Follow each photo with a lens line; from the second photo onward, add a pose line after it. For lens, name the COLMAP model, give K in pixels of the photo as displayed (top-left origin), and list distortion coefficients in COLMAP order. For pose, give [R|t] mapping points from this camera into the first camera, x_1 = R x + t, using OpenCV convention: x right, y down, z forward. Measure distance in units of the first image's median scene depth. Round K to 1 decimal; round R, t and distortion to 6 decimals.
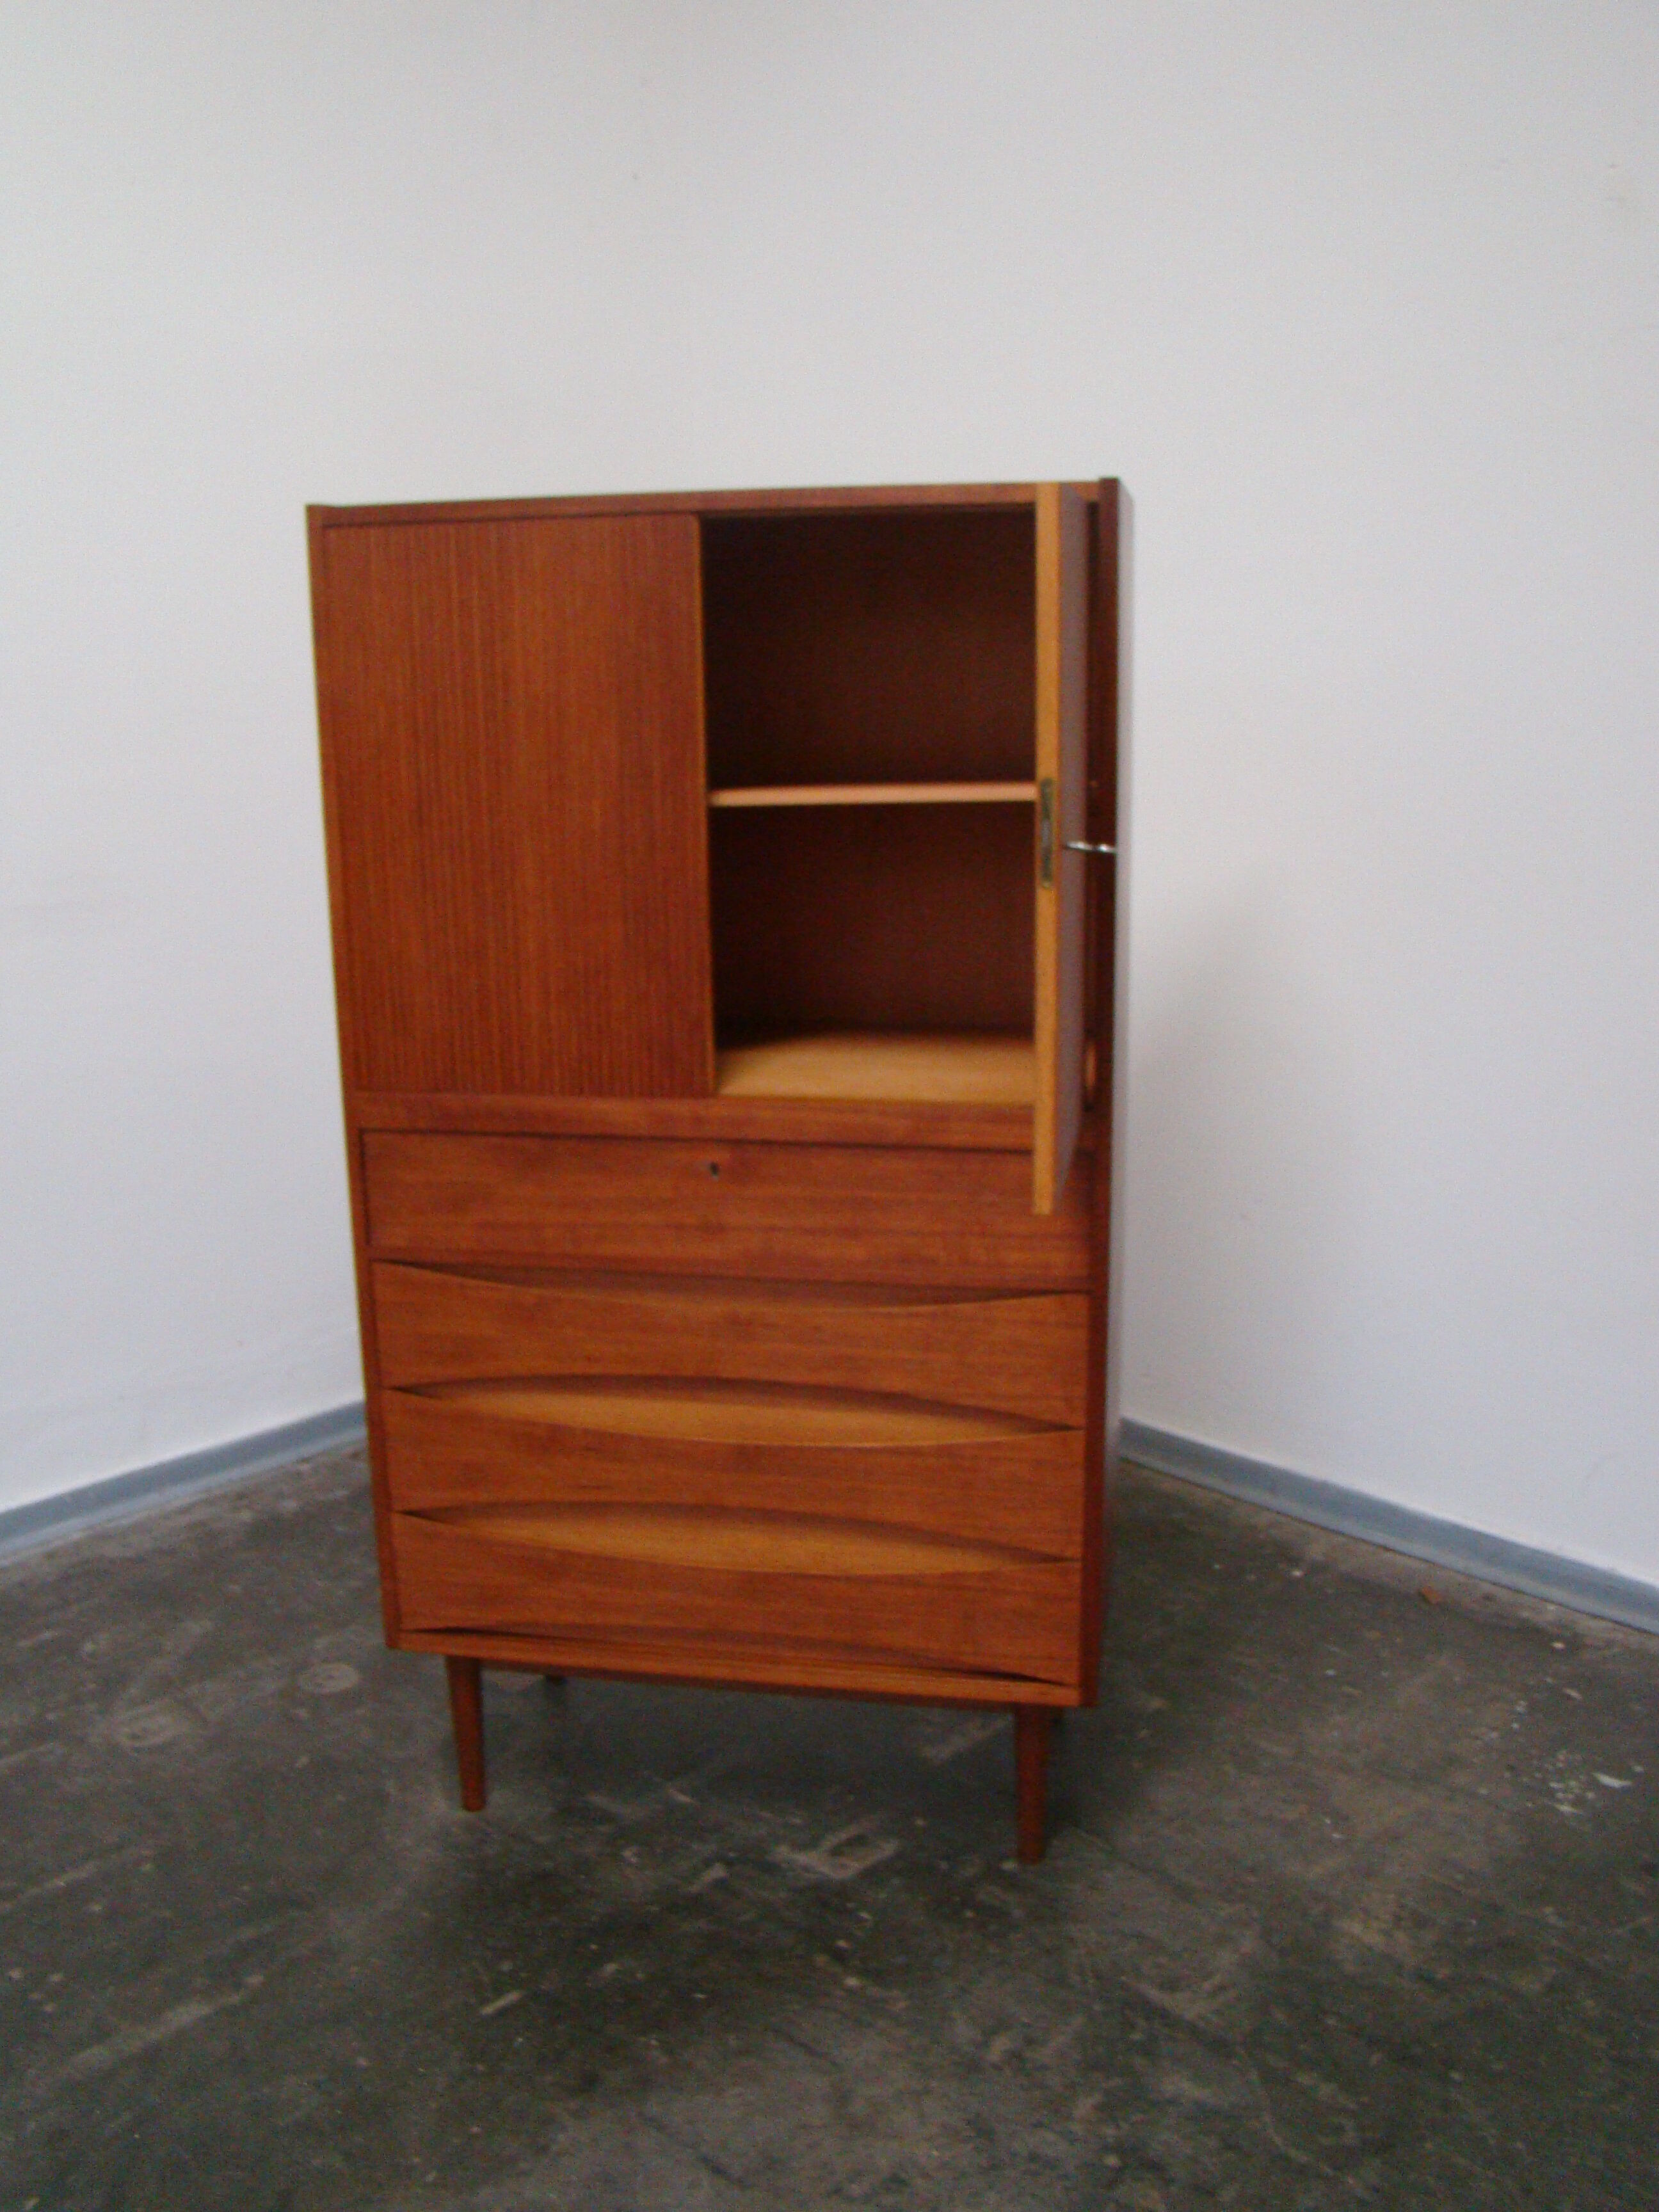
lens RADIAL K [[2021.1, 0, 817.0], [0, 2021.1, 1107.0], [0, 0, 1]] dist [-0.168731, 0.132015]
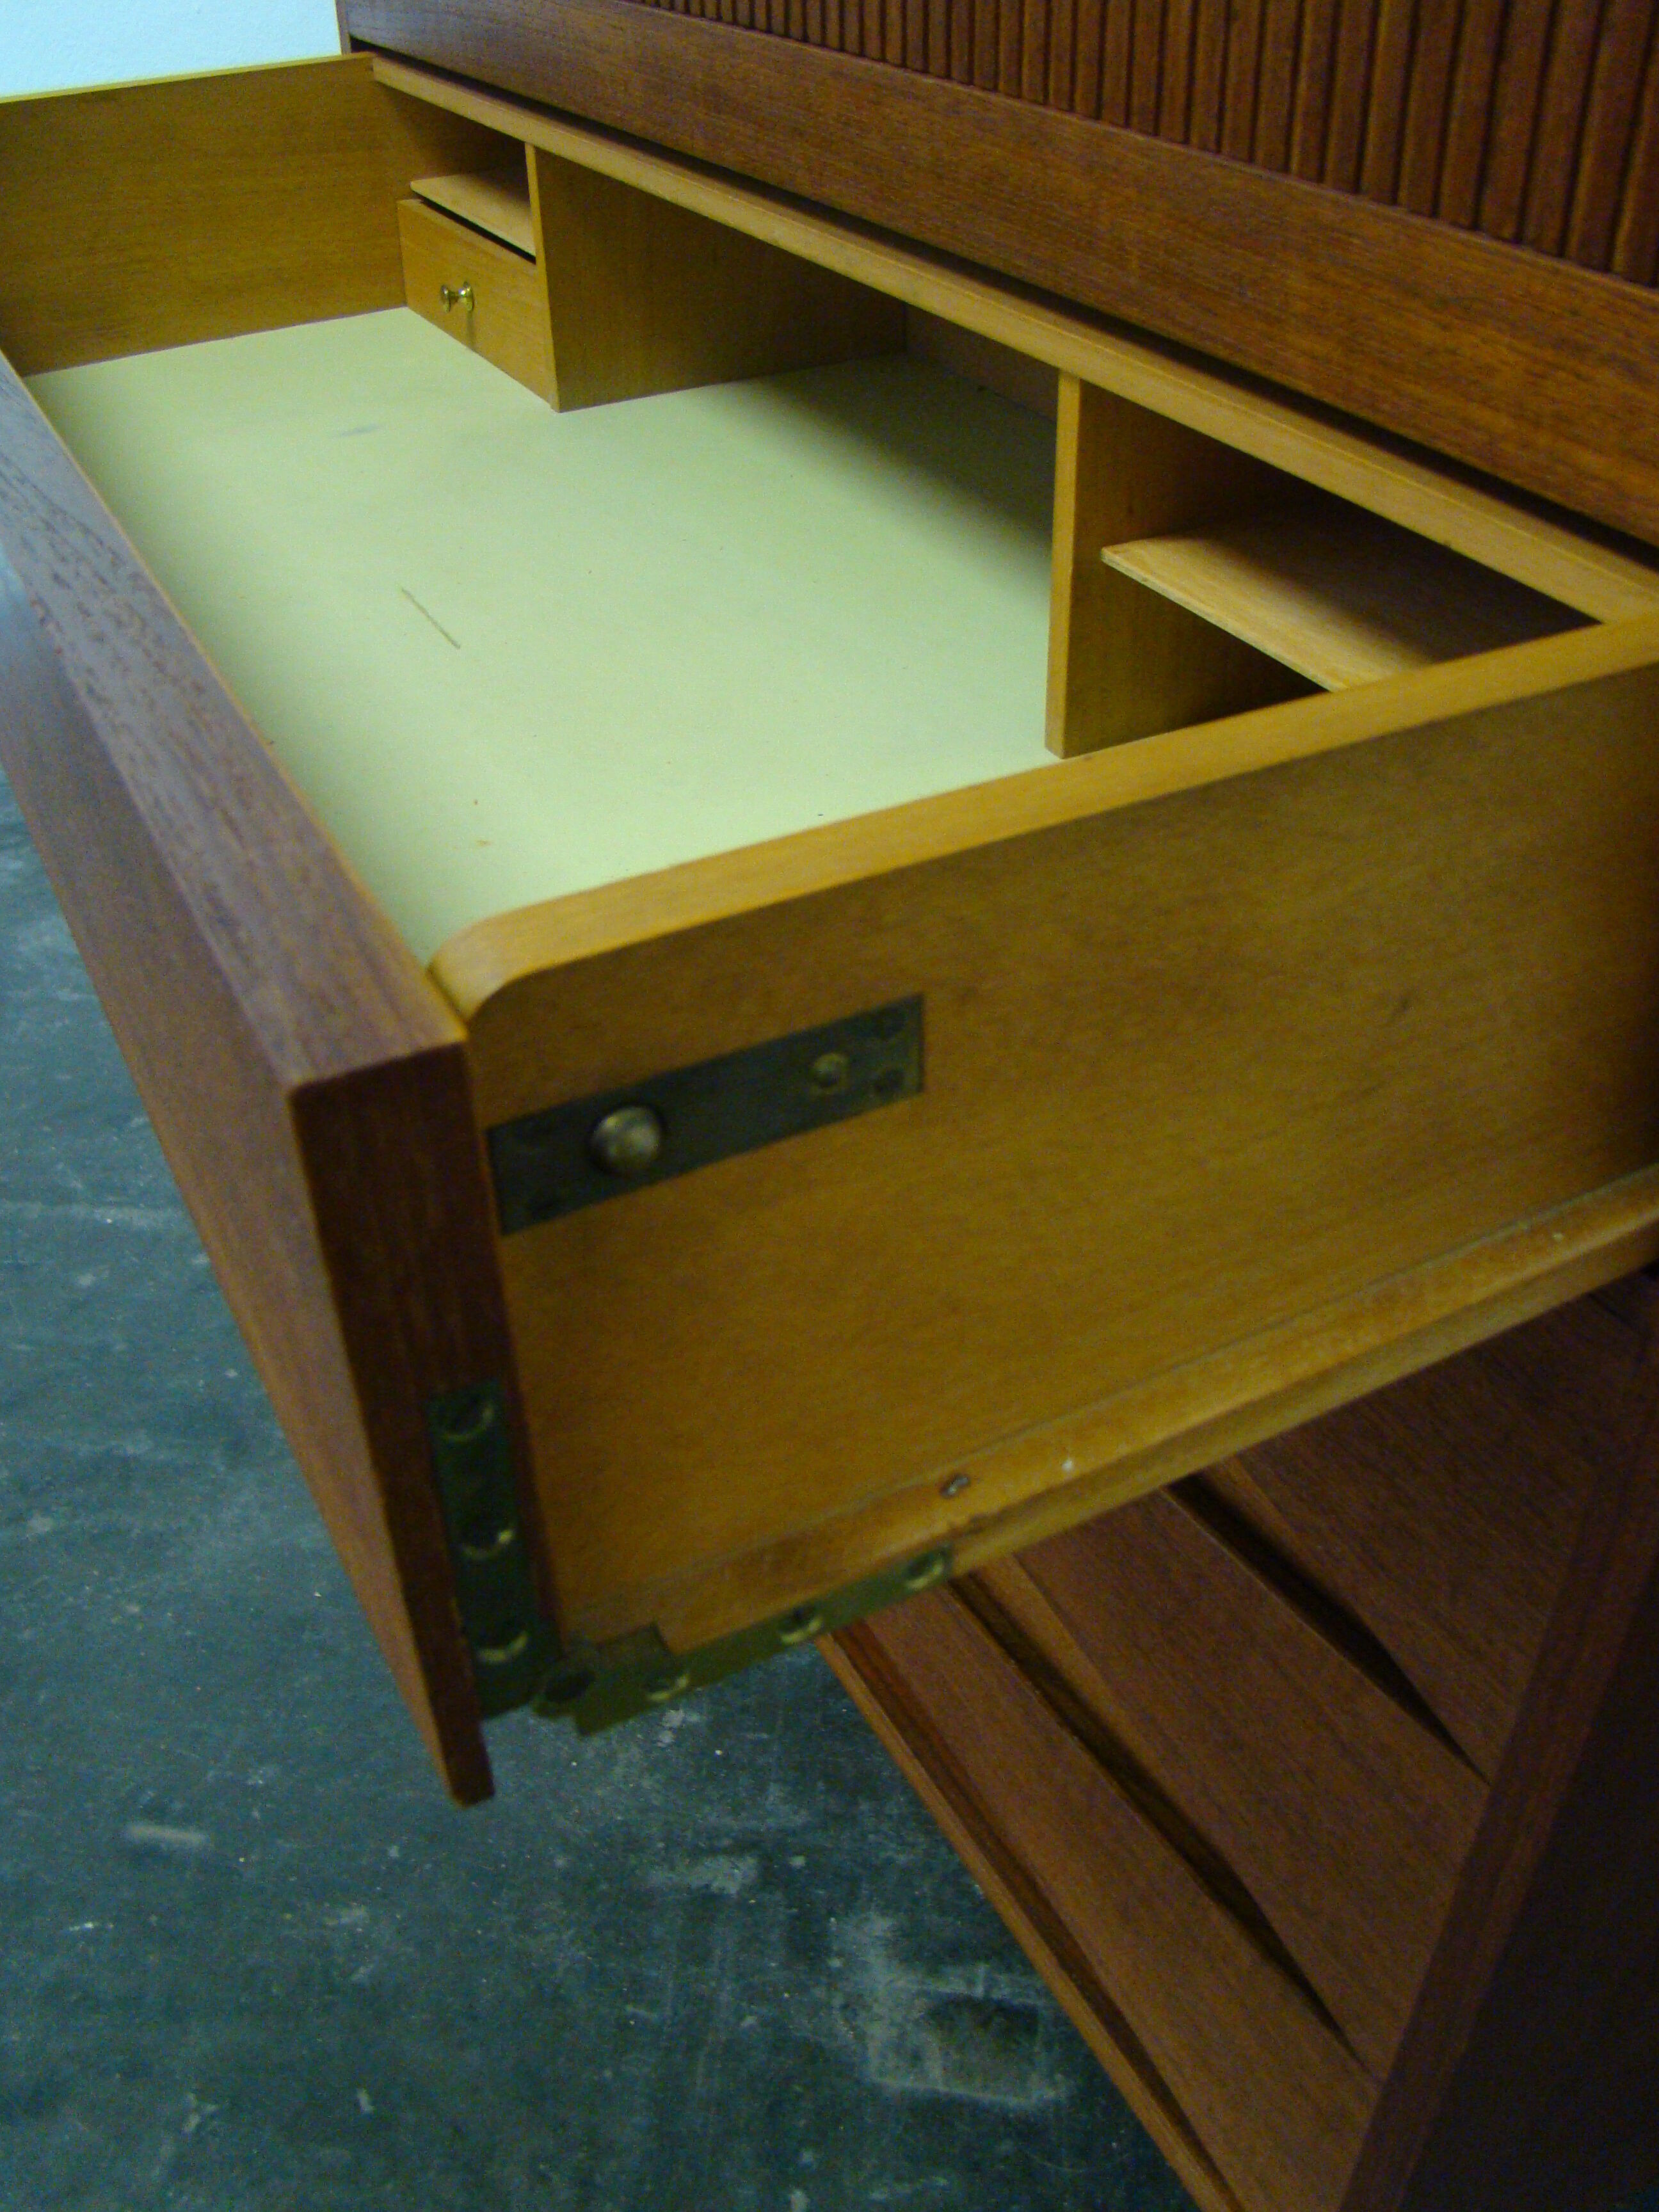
lens RADIAL K [[2041.6, 0, 833.8], [0, 2041.6, 1093.2], [0, 0, 1]] dist [-0.207031, 0.181309]
pose [[0.631786, 0.463939, -0.620972, 0.174762], [-0.189496, 0.869242, 0.456629, -0.000545], [0.751623, -0.170820, 0.637090, 0.745796]]
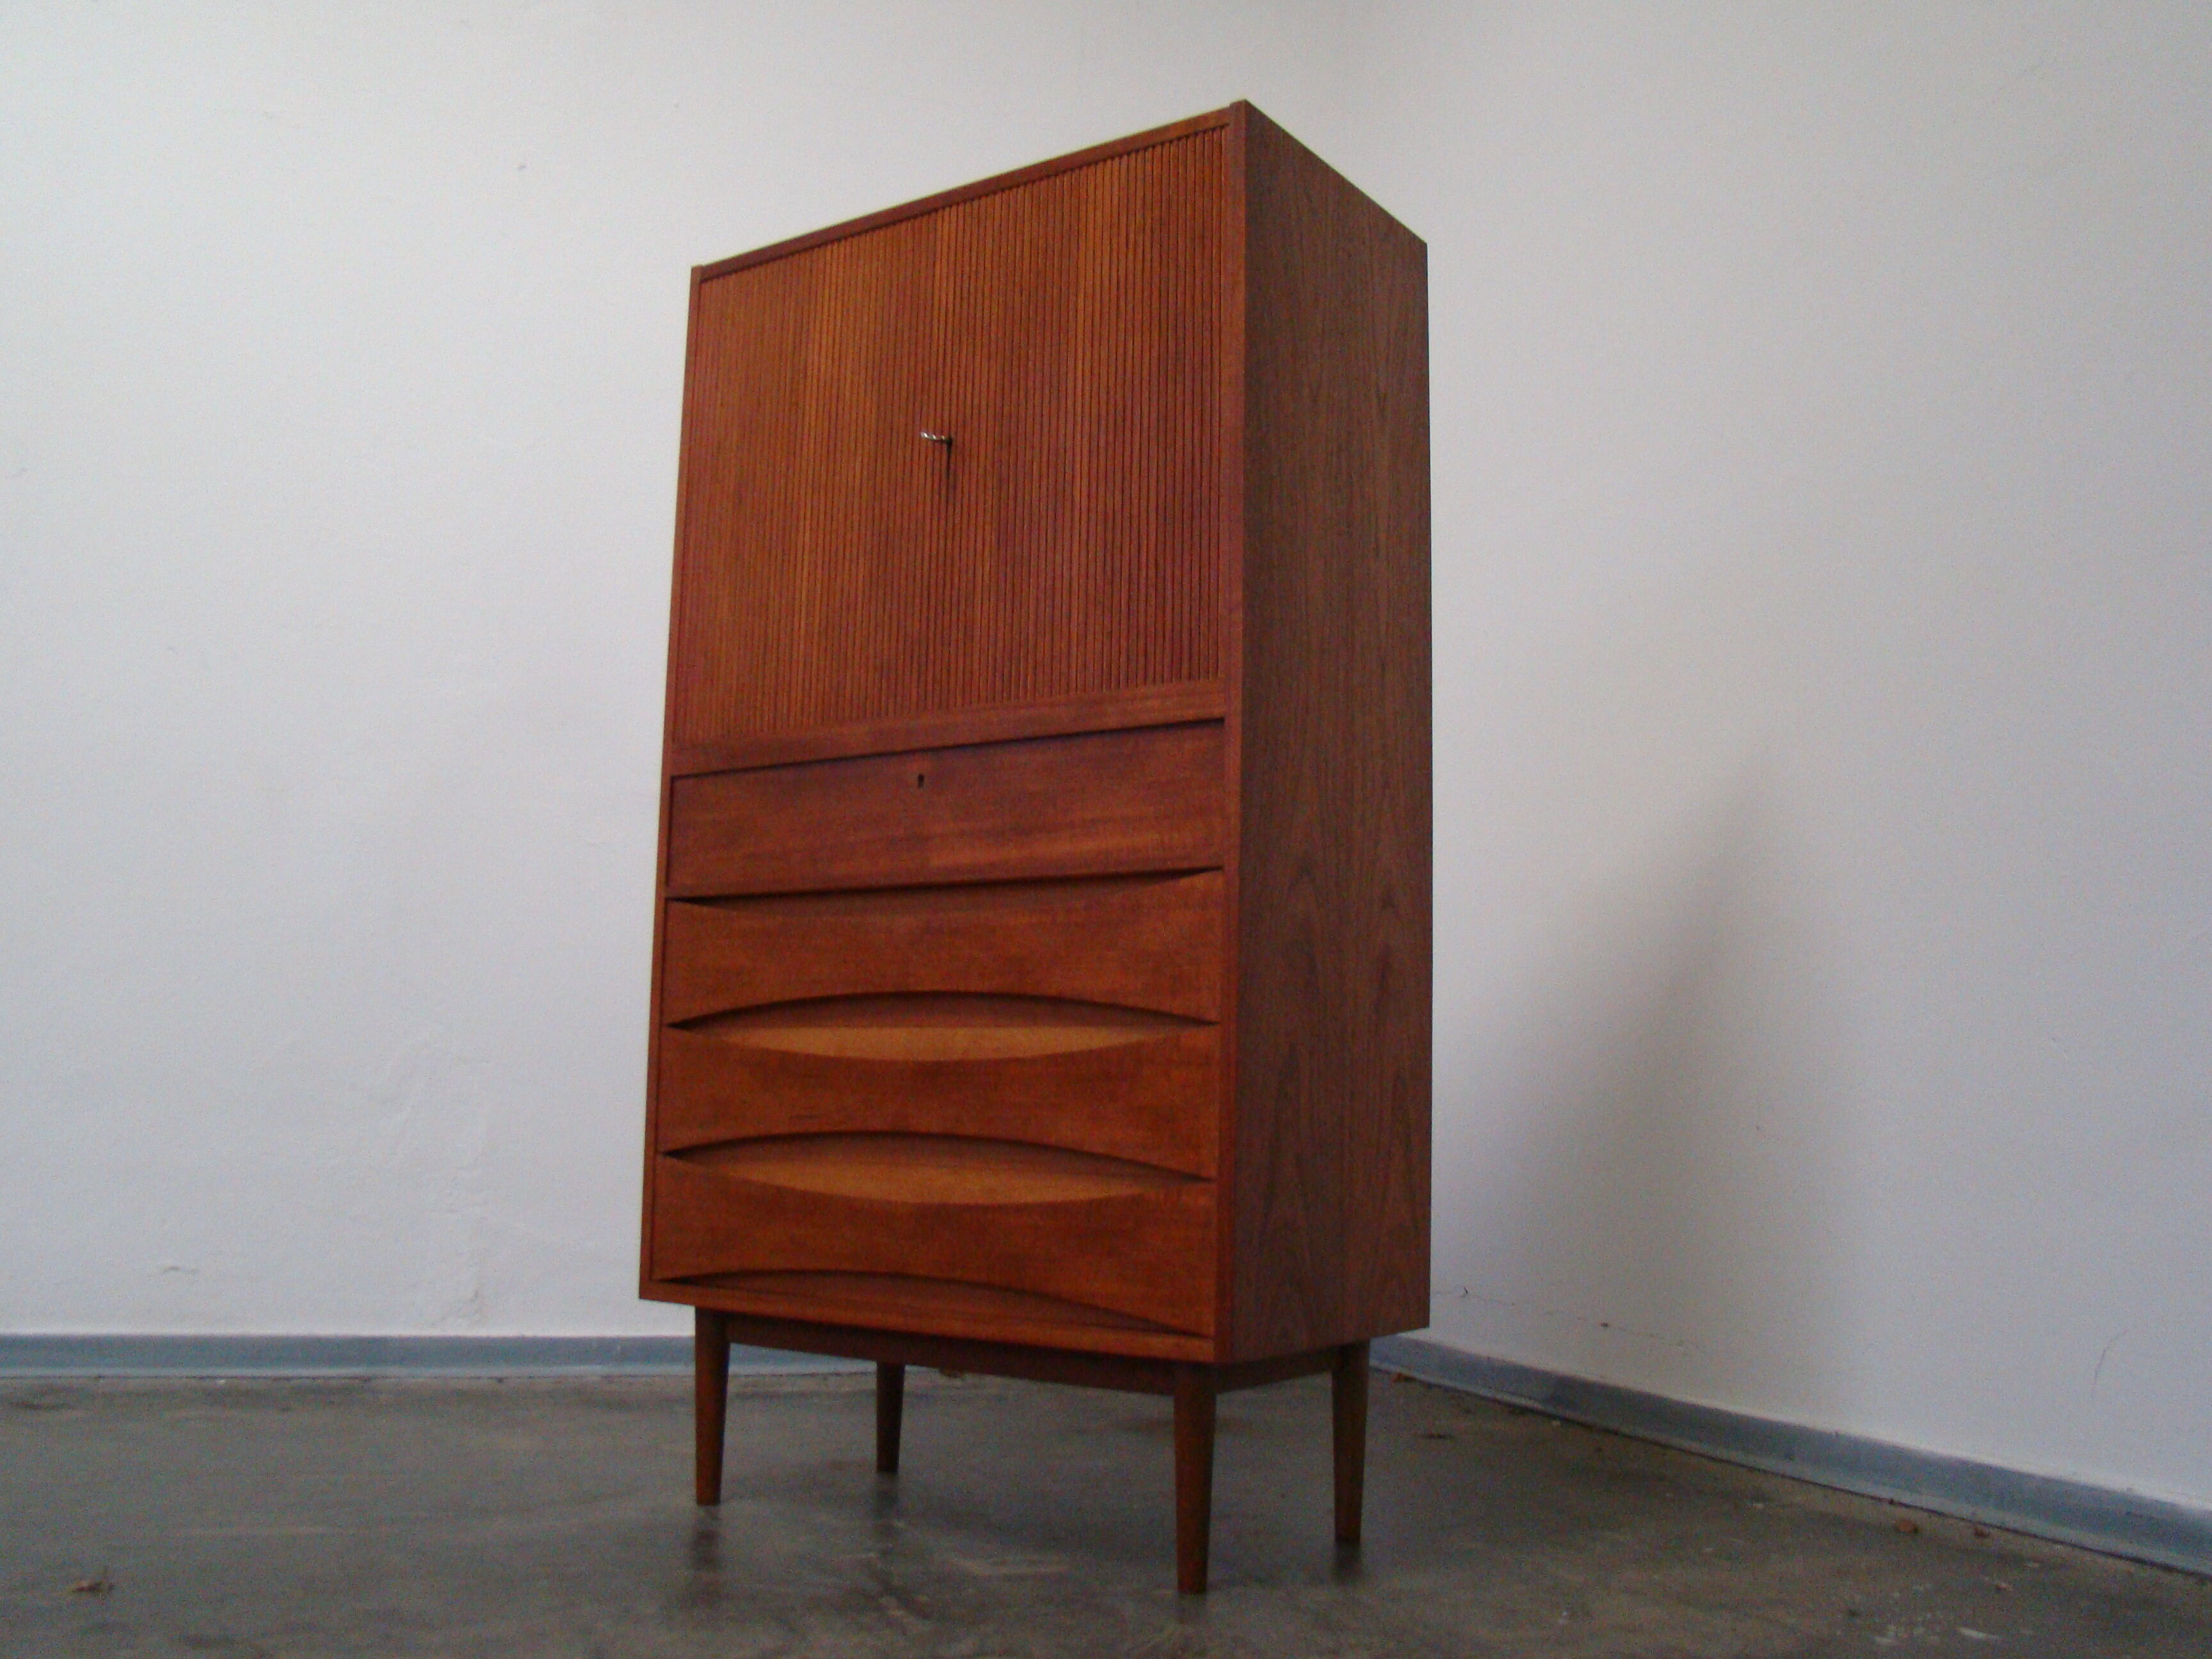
lens RADIAL K [[2021.1, 0, 1106.0], [0, 2021.1, 829.5], [0, 0, 1]] dist [-0.168731, 0.132015]
pose [[0.911333, -0.015944, -0.411361, 0.433908], [-0.131909, 0.935254, -0.328482, 0.358109], [0.389964, 0.353619, 0.850224, 0.142216]]
